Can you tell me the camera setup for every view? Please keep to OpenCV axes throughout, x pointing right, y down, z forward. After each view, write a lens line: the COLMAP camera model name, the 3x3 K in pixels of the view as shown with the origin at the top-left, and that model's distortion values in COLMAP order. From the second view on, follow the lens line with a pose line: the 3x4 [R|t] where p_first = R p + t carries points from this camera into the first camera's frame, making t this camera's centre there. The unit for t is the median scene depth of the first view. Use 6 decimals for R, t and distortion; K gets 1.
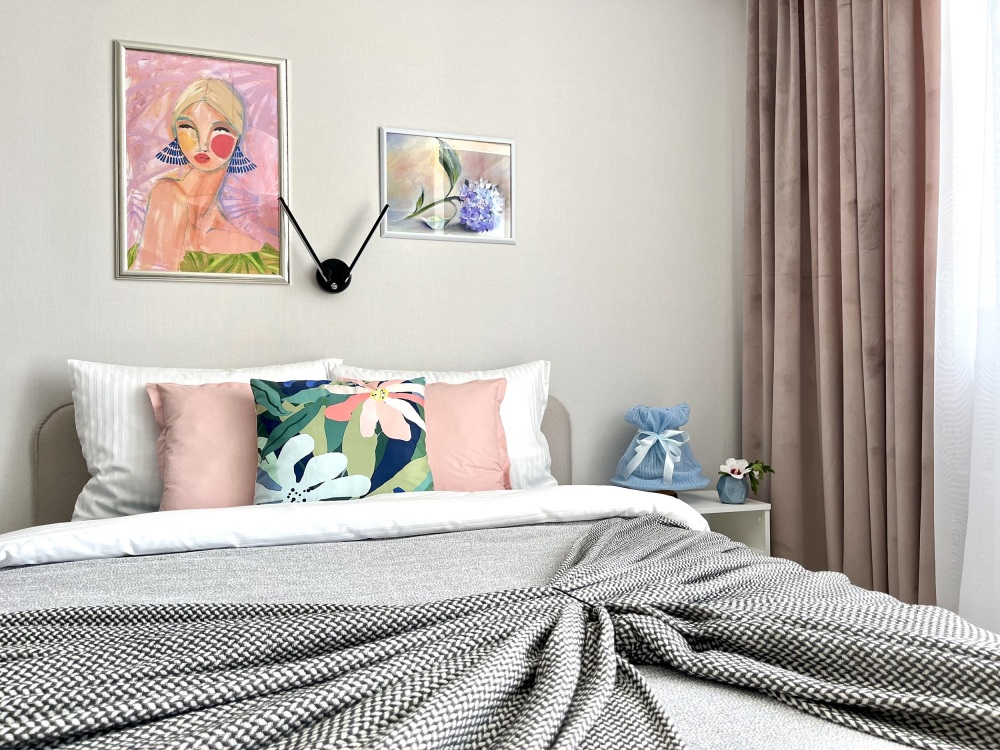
lens RADIAL K [[751.9, 0, 513.9], [0, 751.9, 377.6], [0, 0, 1]] dist [0.026027, -0.003605]
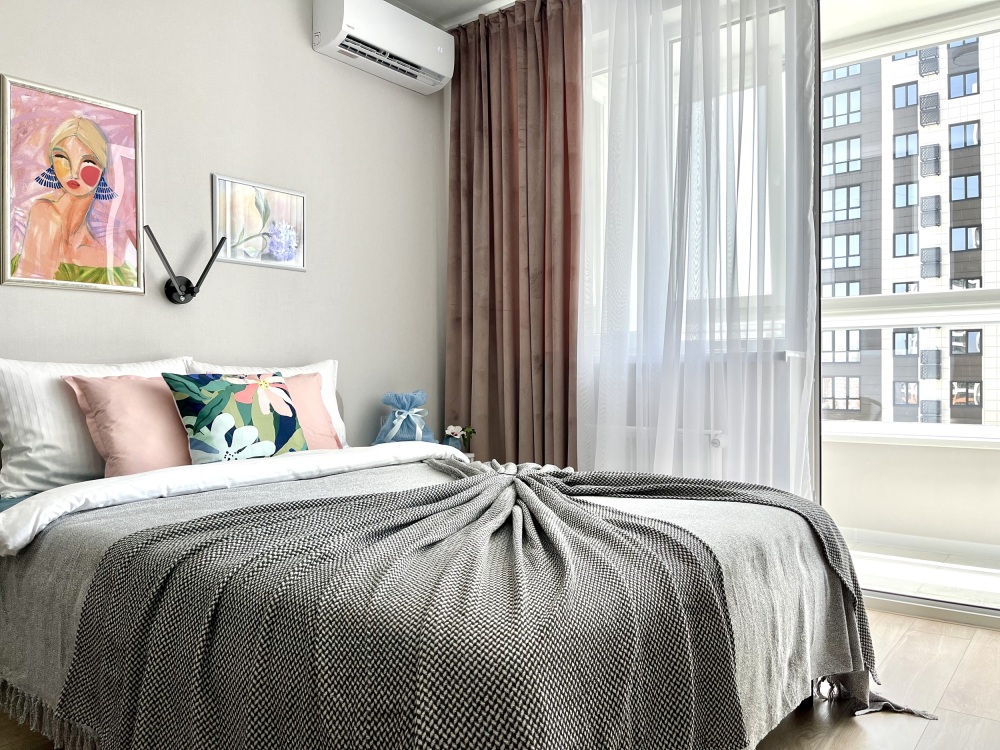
lens RADIAL K [[759.6, 0, 500.8], [0, 759.6, 381.0], [0, 0, 1]] dist [0.073482, -0.116770]
pose [[0.834817, -0.001752, 0.550524, -0.523518], [-0.005471, 0.999919, 0.011478, -0.002079], [-0.550500, -0.012593, 0.834740, -0.370944]]
